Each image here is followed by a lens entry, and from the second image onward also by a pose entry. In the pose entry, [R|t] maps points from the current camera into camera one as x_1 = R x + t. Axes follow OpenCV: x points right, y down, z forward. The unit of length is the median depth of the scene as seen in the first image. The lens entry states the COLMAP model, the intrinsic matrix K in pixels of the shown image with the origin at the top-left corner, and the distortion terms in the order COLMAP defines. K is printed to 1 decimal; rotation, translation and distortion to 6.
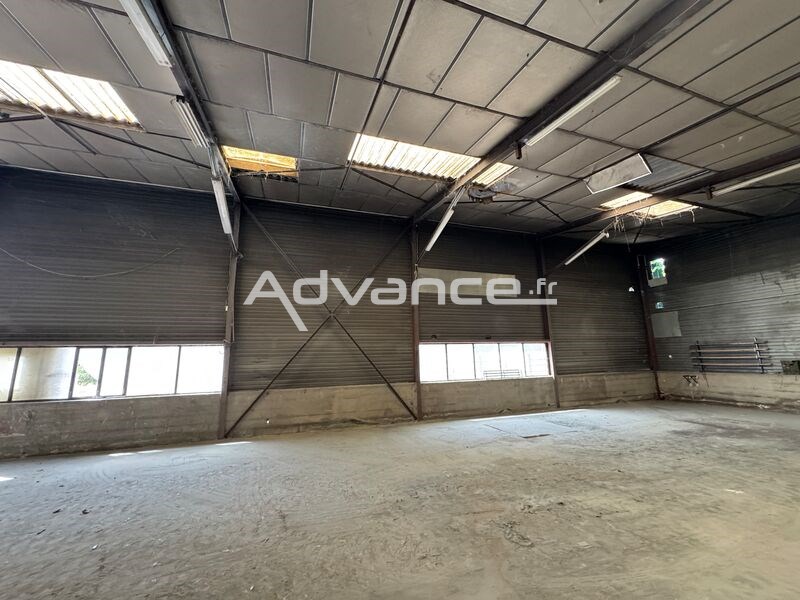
lens RADIAL K [[318.0, 0, 403.0], [0, 318.0, 300.4], [0, 0, 1]] dist [-0.006651, 0.001135]
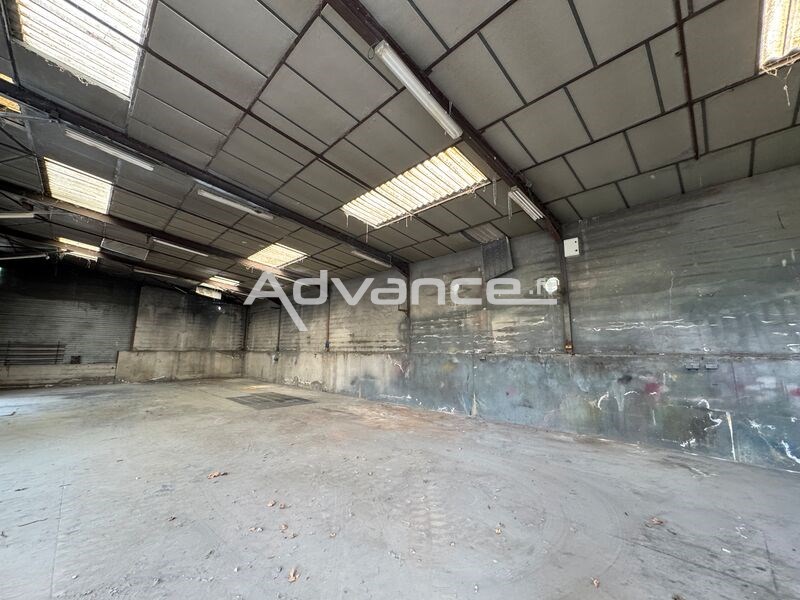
lens RADIAL K [[318.0, 0, 400.8], [0, 318.0, 298.7], [0, 0, 1]] dist [-0.006651, 0.001135]
pose [[-0.440242, 0.164774, 0.882631, -1.328283], [-0.150698, 0.955513, -0.253546, 0.077449], [-0.885142, -0.244632, -0.395826, 0.237572]]
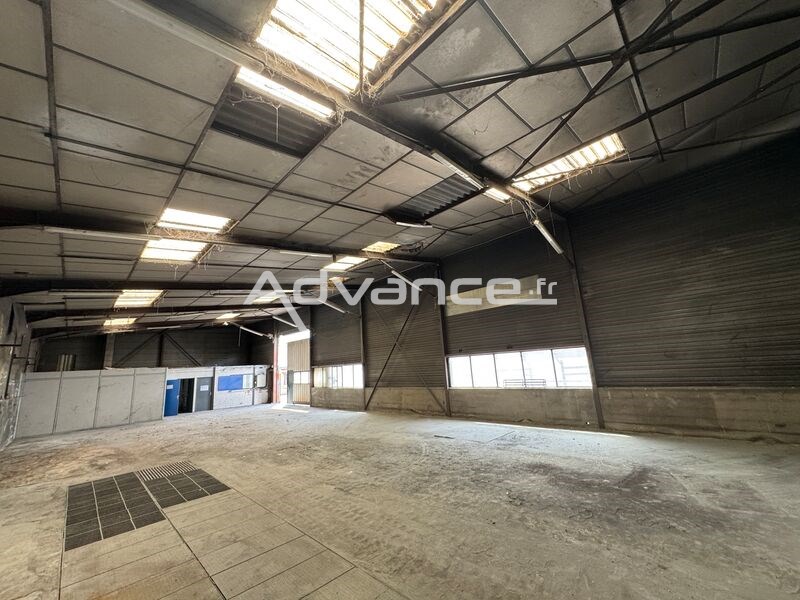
lens RADIAL K [[318.0, 0, 399.6], [0, 318.0, 301.0], [0, 0, 1]] dist [-0.006651, 0.001135]
pose [[0.441678, -0.186278, -0.877622, 1.434032], [0.209365, 0.972600, -0.101070, 0.004442], [0.872403, -0.139102, 0.468576, 0.329393]]
